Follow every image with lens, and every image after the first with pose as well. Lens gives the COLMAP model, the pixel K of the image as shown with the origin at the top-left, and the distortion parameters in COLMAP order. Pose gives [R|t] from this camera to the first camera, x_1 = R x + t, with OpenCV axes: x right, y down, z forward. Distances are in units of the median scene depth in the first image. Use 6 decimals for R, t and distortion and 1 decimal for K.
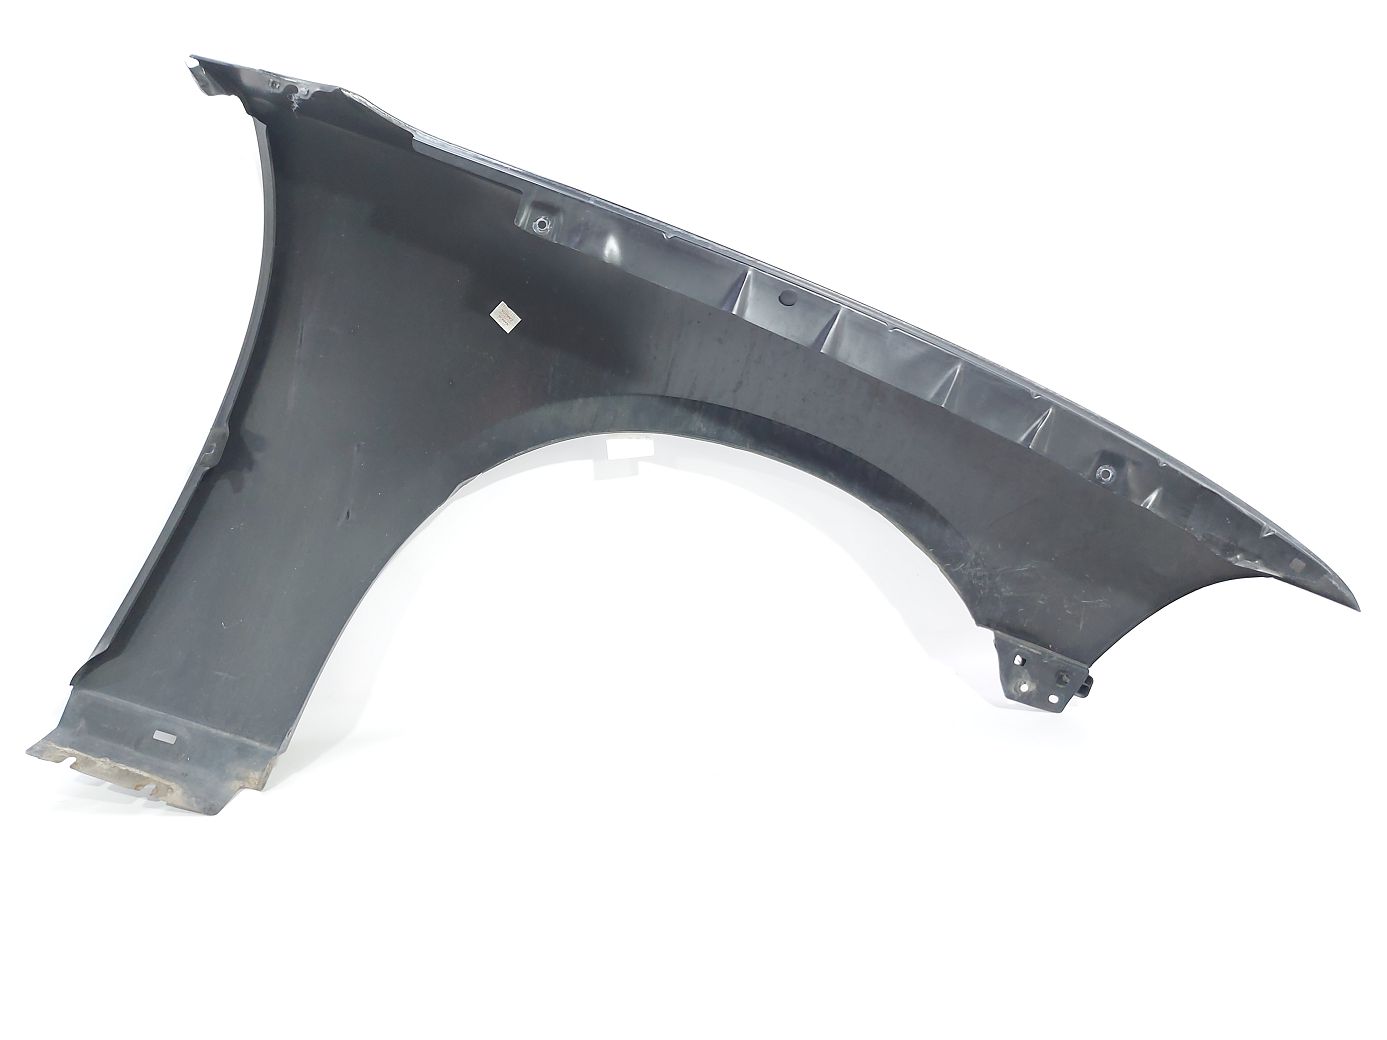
lens RADIAL K [[1032.4, 0, 693.5], [0, 1032.4, 520.0], [0, 0, 1]] dist [0.053354, -0.007153]
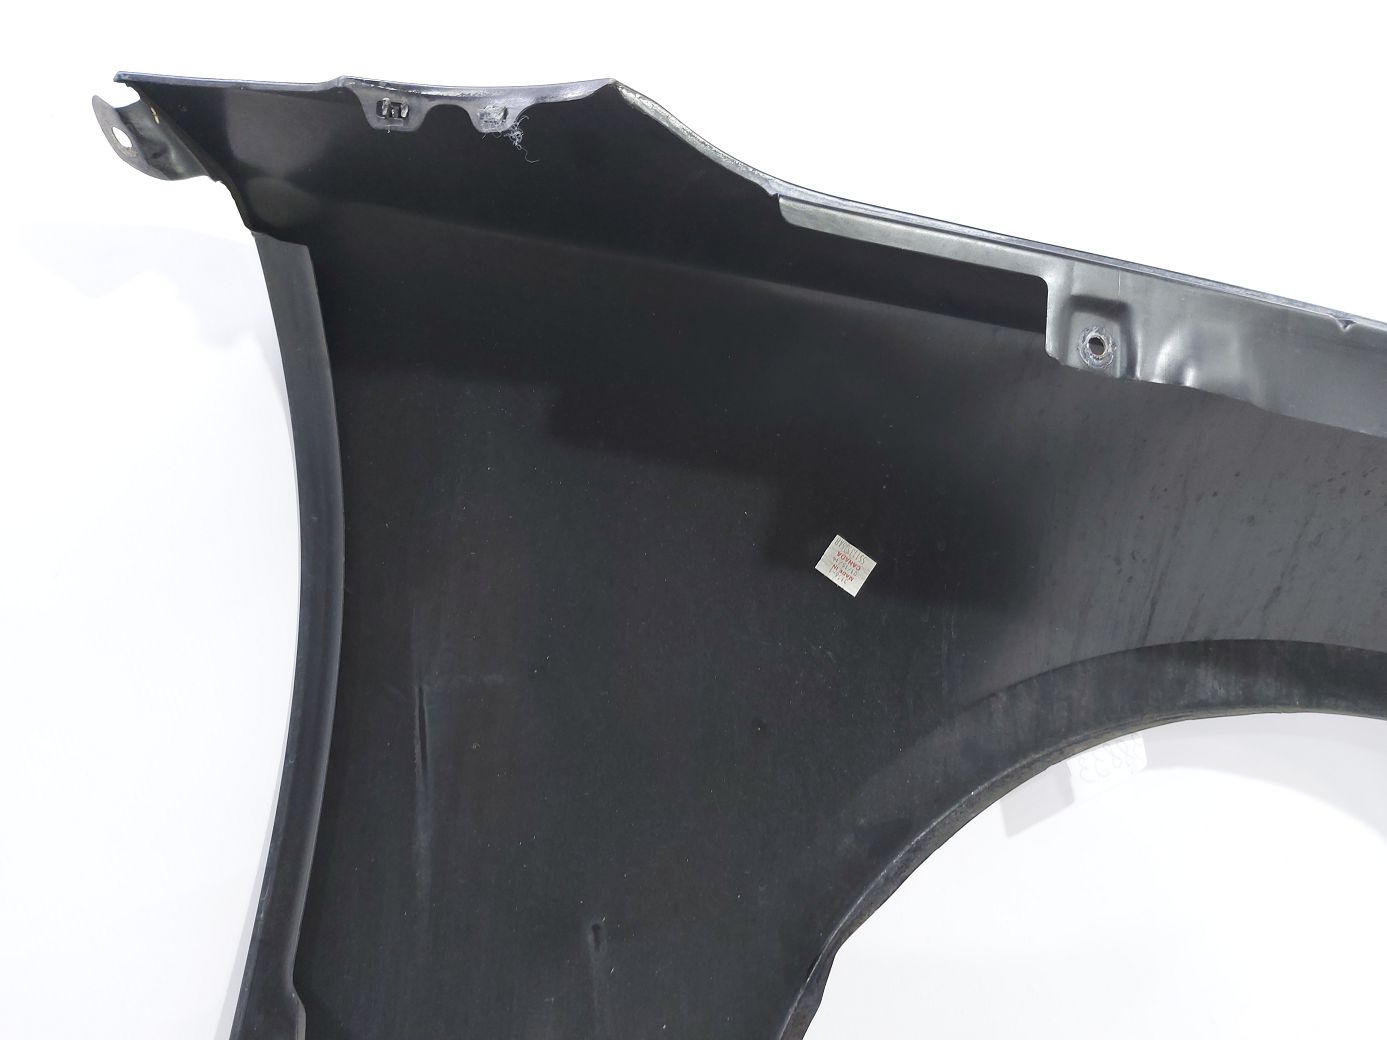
lens RADIAL K [[1032.4, 0, 693.5], [0, 1032.4, 520.0], [0, 0, 1]] dist [0.053354, -0.007153]
pose [[0.944733, -0.204244, 0.256444, -0.382354], [0.238269, 0.965044, -0.109169, -0.189149], [-0.225183, 0.164239, 0.960374, 0.582132]]
